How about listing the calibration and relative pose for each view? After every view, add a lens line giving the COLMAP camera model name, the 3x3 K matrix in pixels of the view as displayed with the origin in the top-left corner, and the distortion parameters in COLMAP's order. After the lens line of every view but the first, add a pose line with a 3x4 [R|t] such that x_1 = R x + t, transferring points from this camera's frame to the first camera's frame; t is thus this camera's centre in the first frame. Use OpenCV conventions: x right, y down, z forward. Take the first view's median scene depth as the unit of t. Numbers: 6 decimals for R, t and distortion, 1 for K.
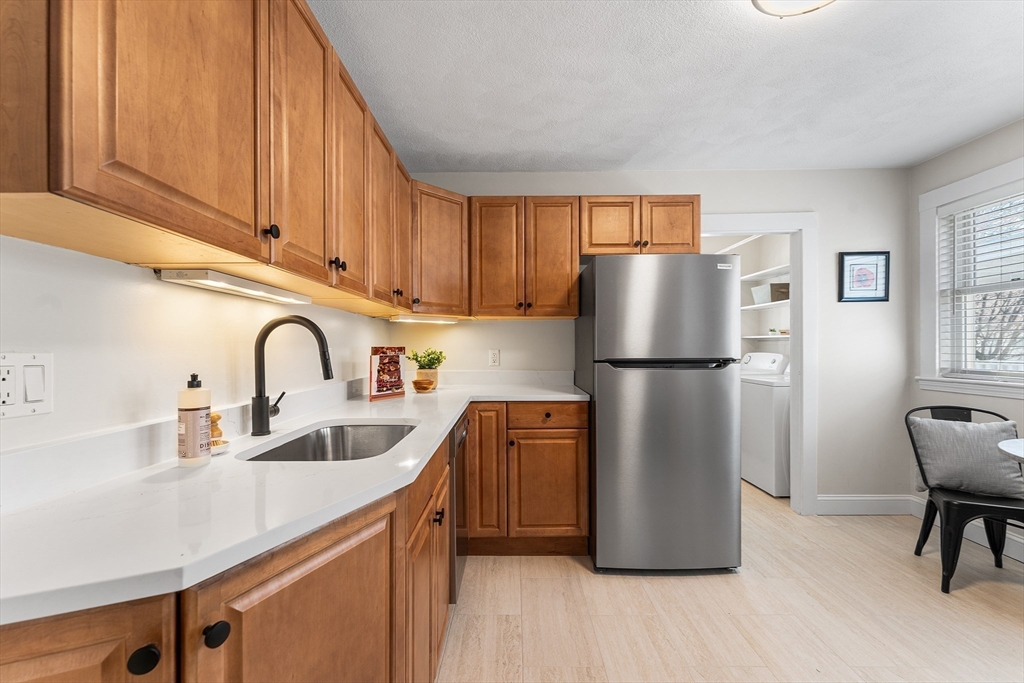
lens RADIAL K [[419.6, 0, 514.0], [0, 419.6, 349.6], [0, 0, 1]] dist [0.001599, 0.000048]
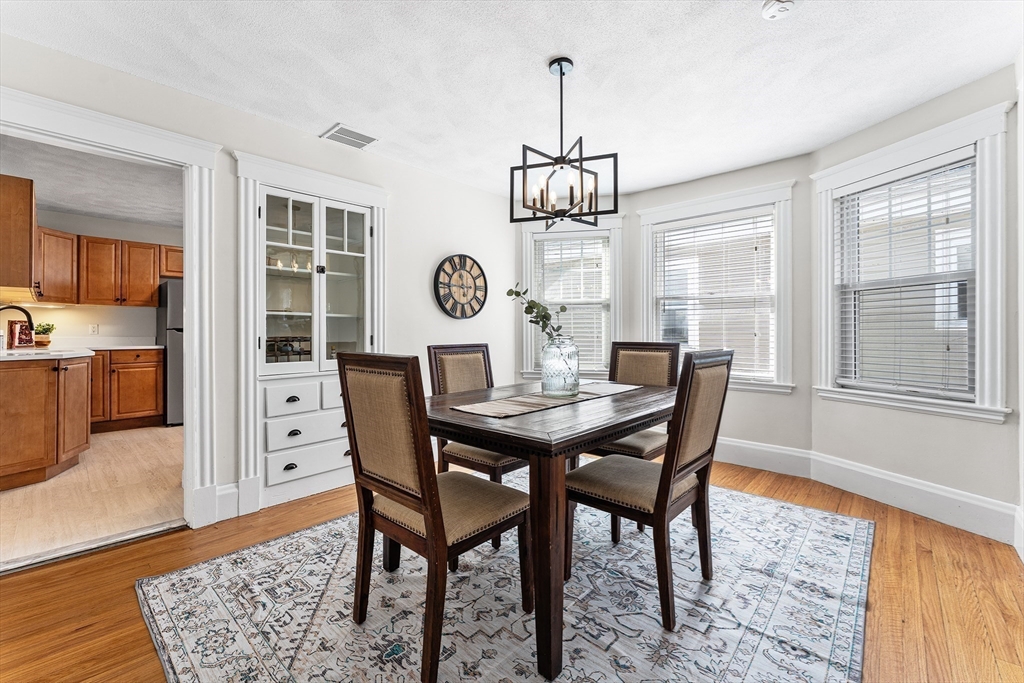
lens RADIAL K [[424.6, 0, 515.1], [0, 424.6, 330.6], [0, 0, 1]] dist [-0.009462, 0.000349]
pose [[0.672325, 0.006405, 0.740229, -0.181676], [0.003397, 0.999925, -0.011737, 0.057444], [-0.740249, 0.010406, 0.672253, -1.542077]]
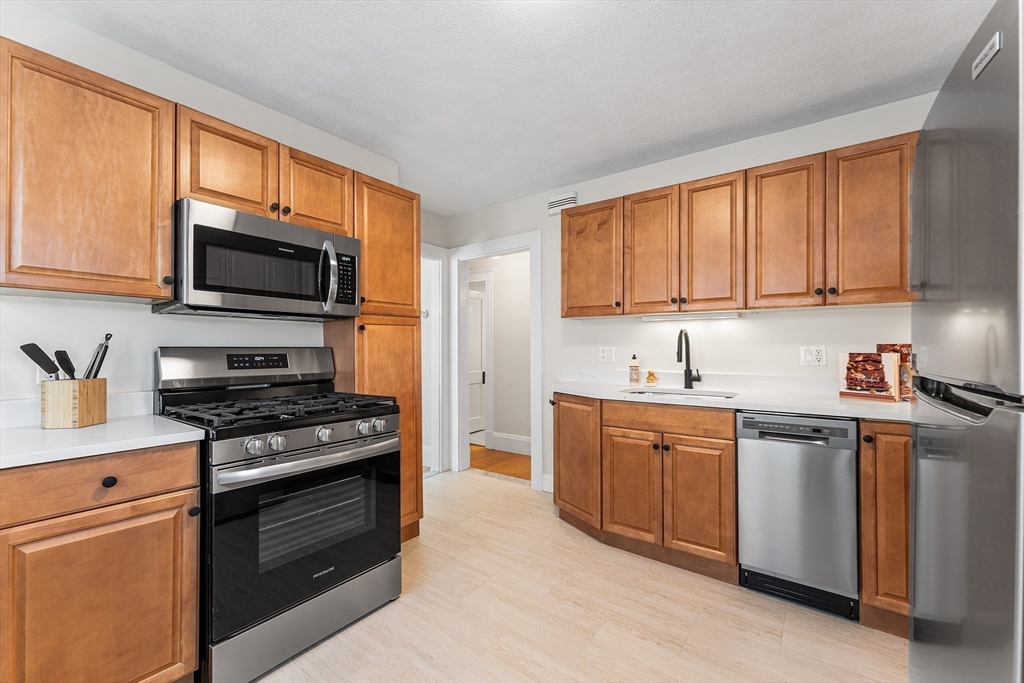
lens RADIAL K [[419.6, 0, 514.0], [0, 419.6, 349.6], [0, 0, 1]] dist [0.001599, 0.000048]
pose [[-0.596348, 0.008749, -0.802678, 0.777807], [-0.002760, 0.999912, 0.012949, -0.003638], [0.802721, 0.009937, -0.596272, 0.785411]]
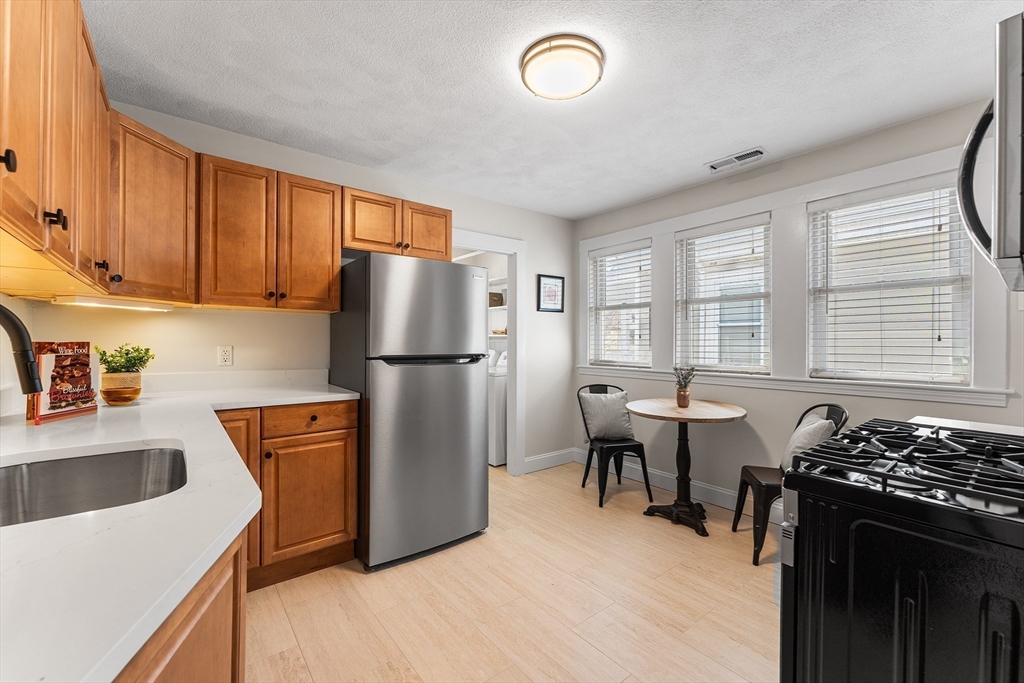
lens RADIAL K [[417.3, 0, 512.0], [0, 417.3, 341.5], [0, 0, 1]] dist [-0.001108, -0.000209]
pose [[0.780360, 0.009397, 0.625260, -0.137401], [-0.003728, 0.999939, -0.010374, -0.002584], [-0.625319, 0.005764, 0.780348, 0.017451]]
